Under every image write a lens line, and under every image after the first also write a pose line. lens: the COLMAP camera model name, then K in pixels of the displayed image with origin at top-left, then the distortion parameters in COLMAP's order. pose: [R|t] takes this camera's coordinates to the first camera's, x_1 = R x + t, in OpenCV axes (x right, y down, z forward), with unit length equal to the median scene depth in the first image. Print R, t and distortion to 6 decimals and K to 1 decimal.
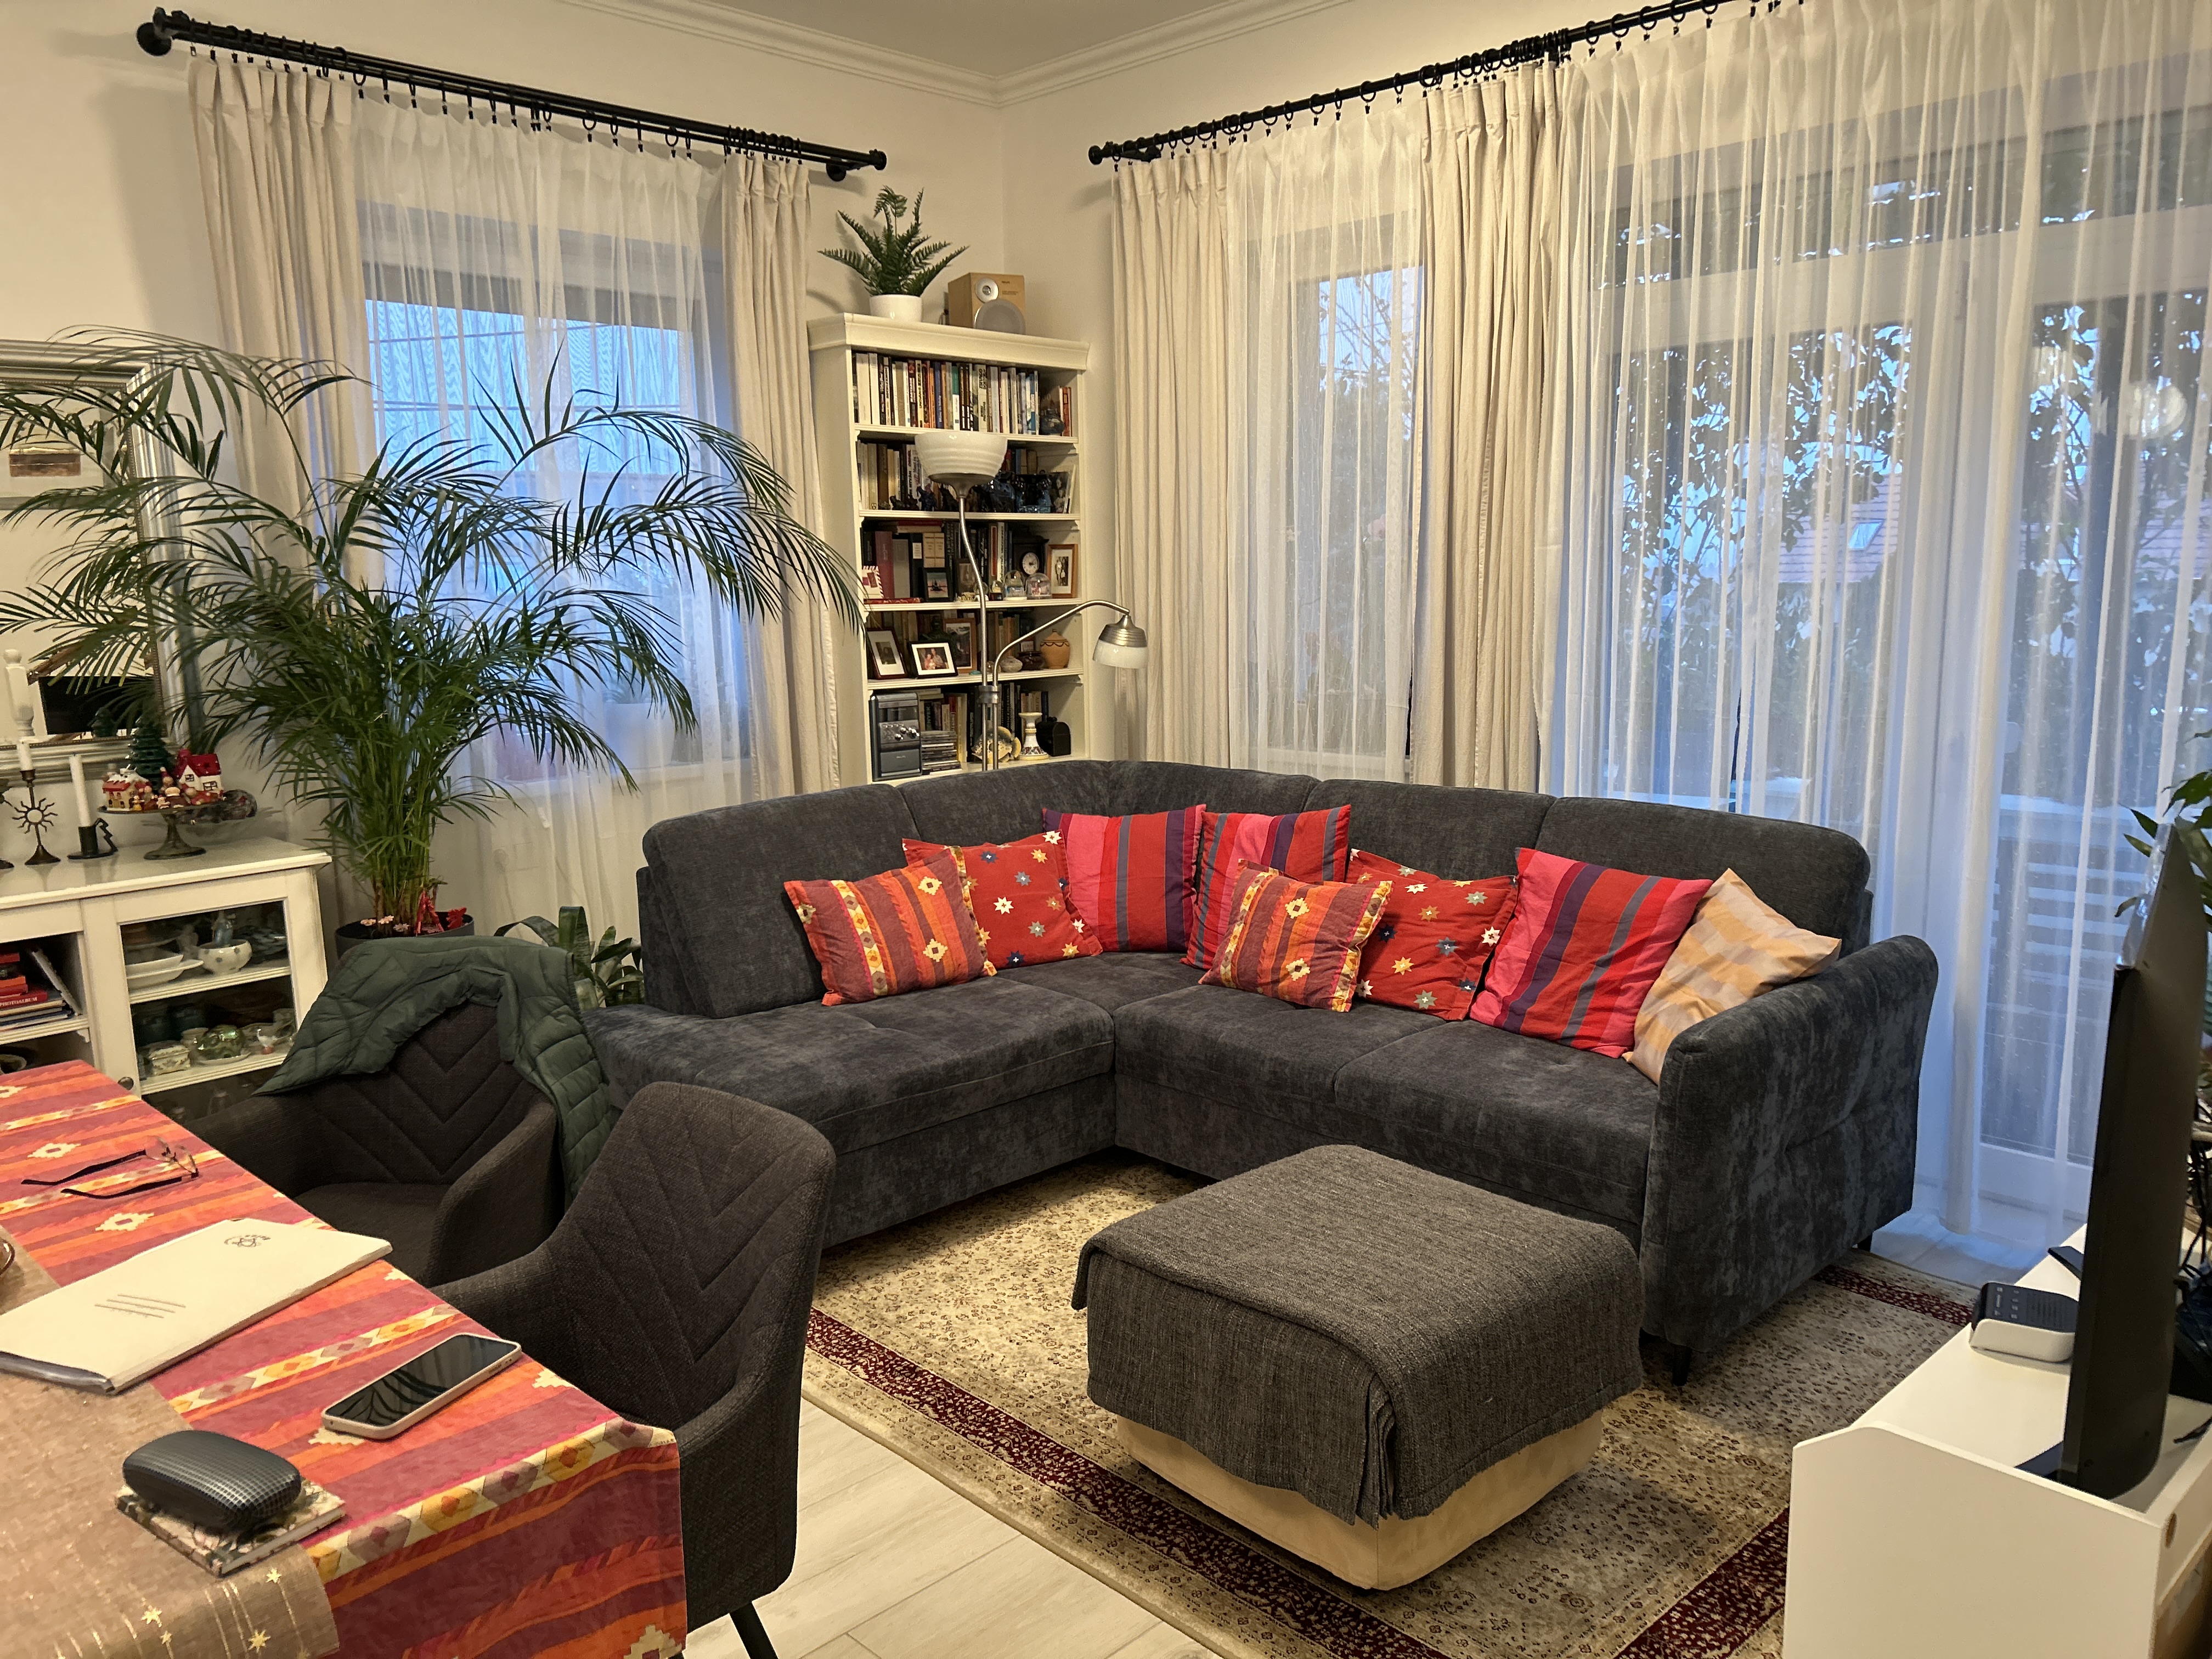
lens RADIAL K [[1652.9, 0, 1100.9], [0, 1652.9, 839.2], [0, 0, 1]] dist [0.043719, -0.055491]
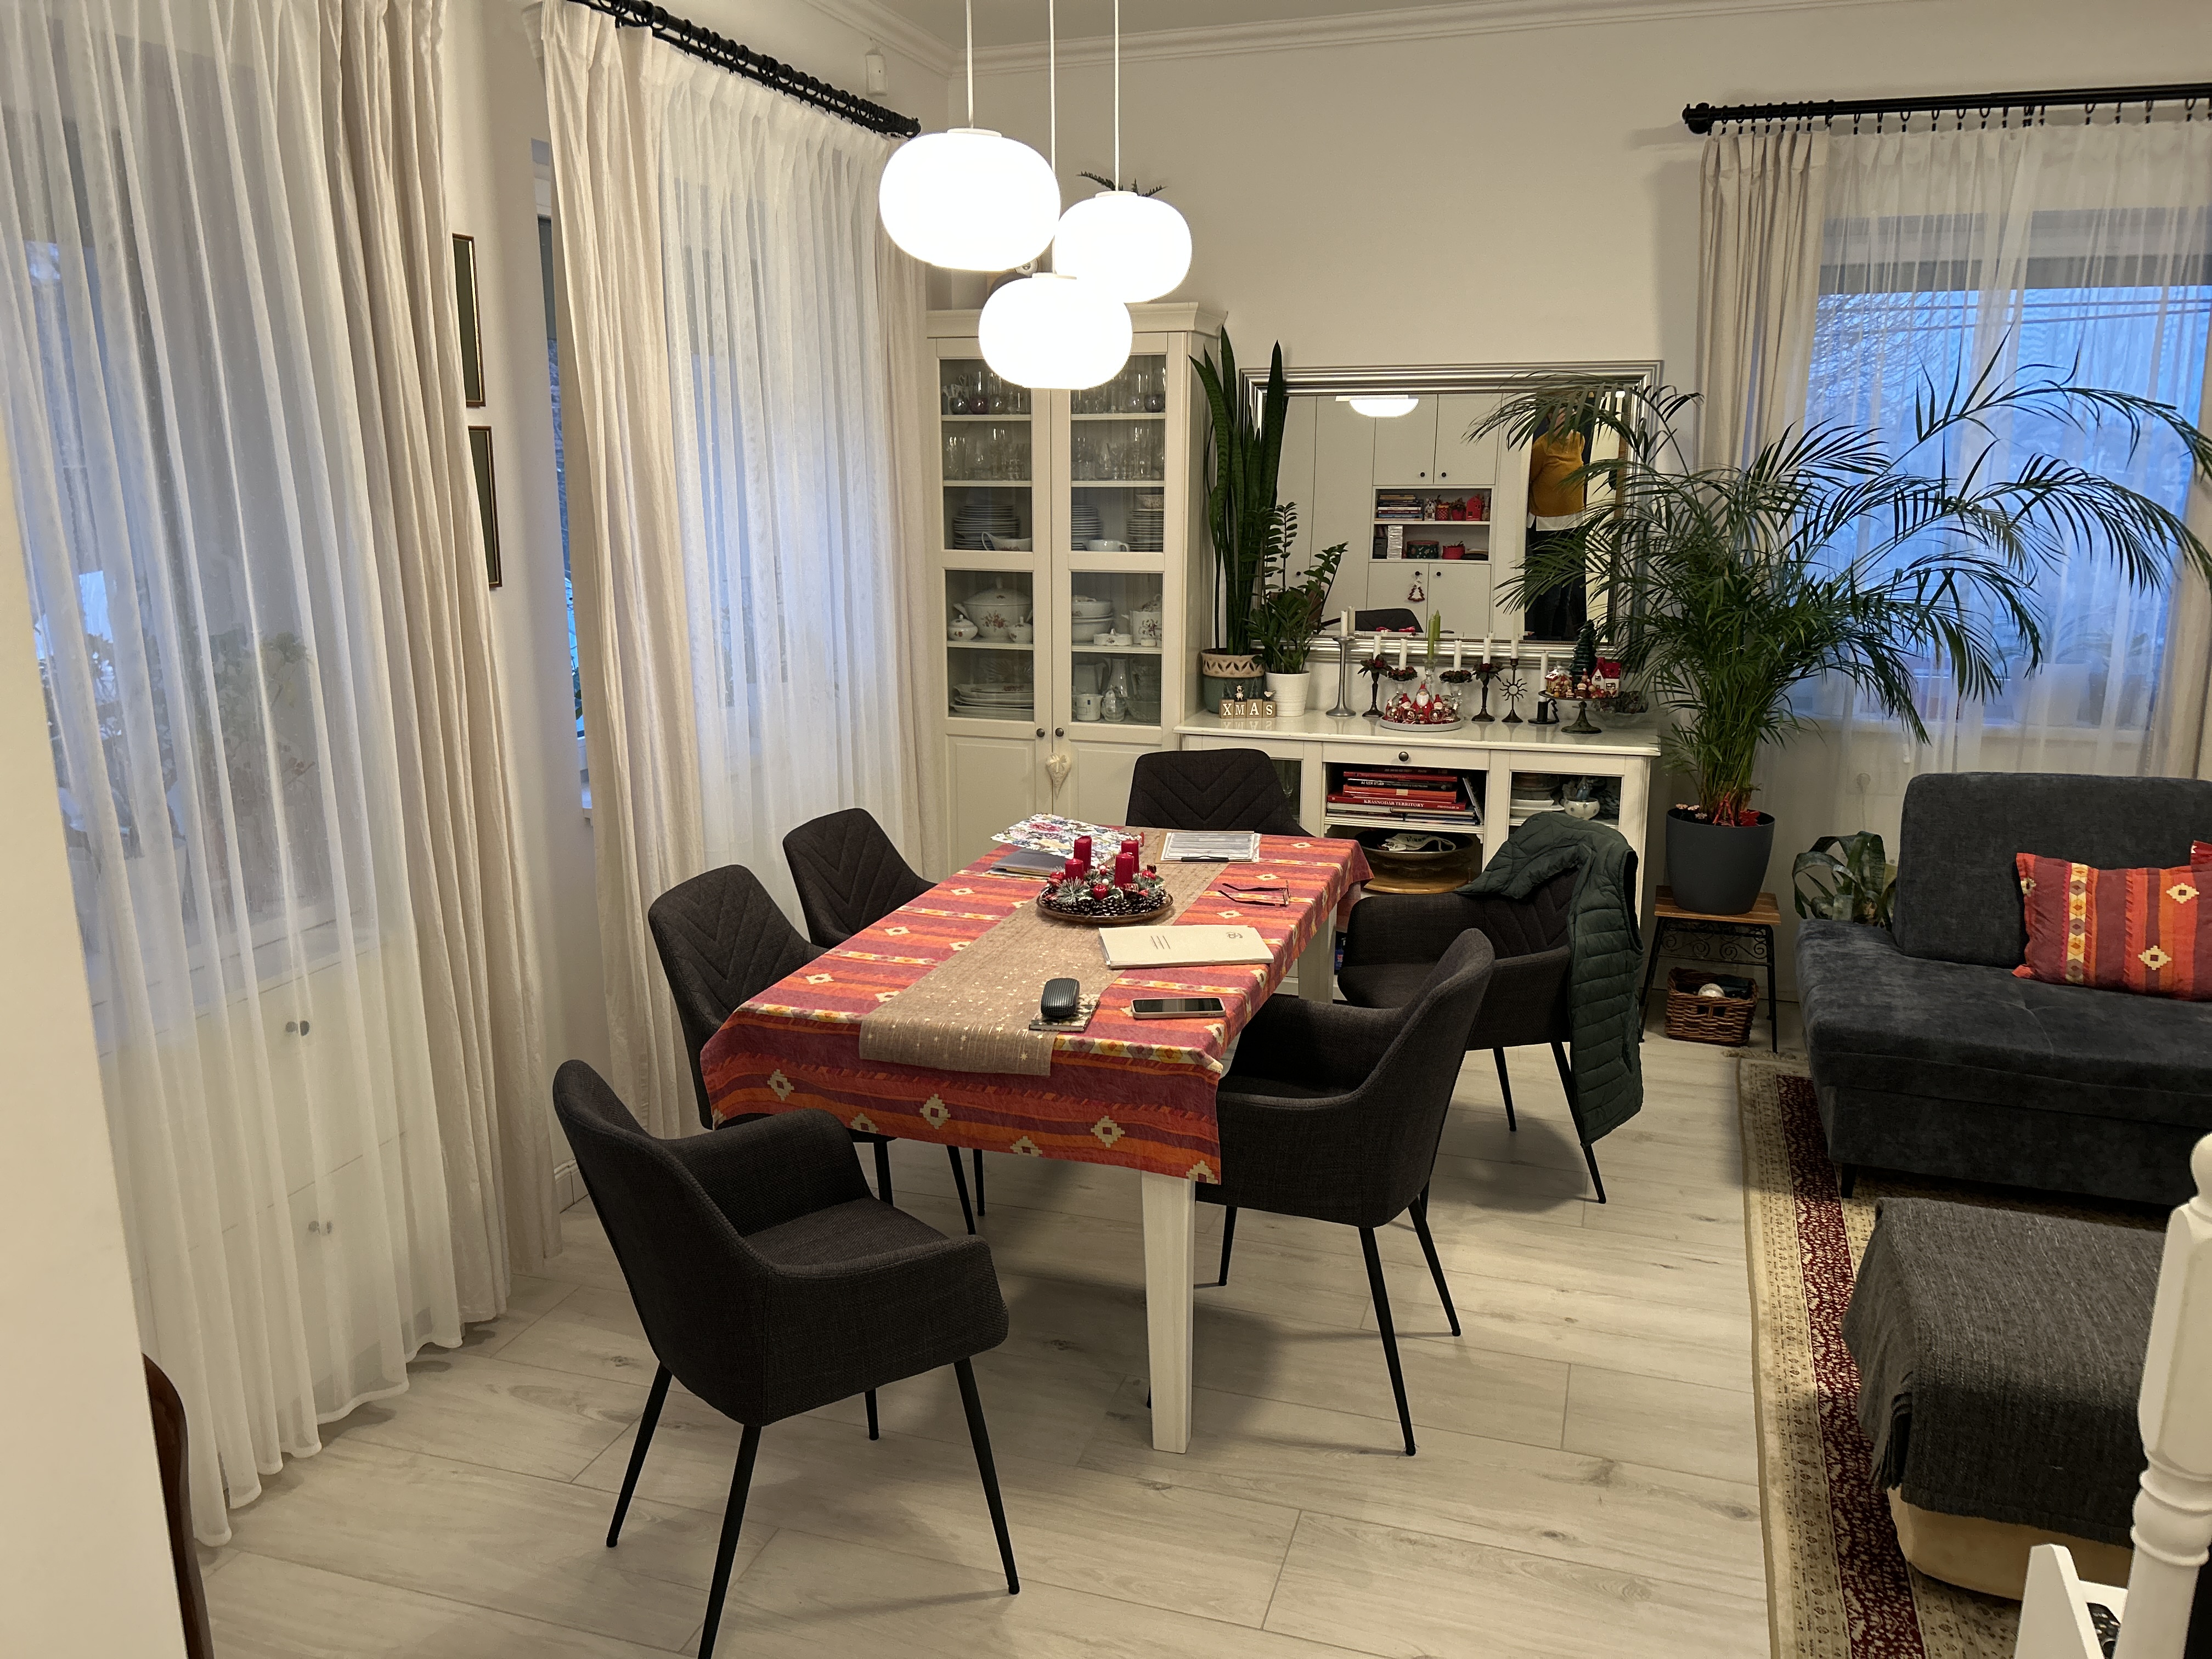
lens RADIAL K [[1652.9, 0, 1100.9], [0, 1652.9, 839.2], [0, 0, 1]] dist [0.043719, -0.055491]
pose [[0.452644, 0.223735, -0.863166, 0.485796], [-0.154778, 0.973030, 0.171046, -0.078071], [0.878155, 0.056176, 0.475066, -0.014505]]
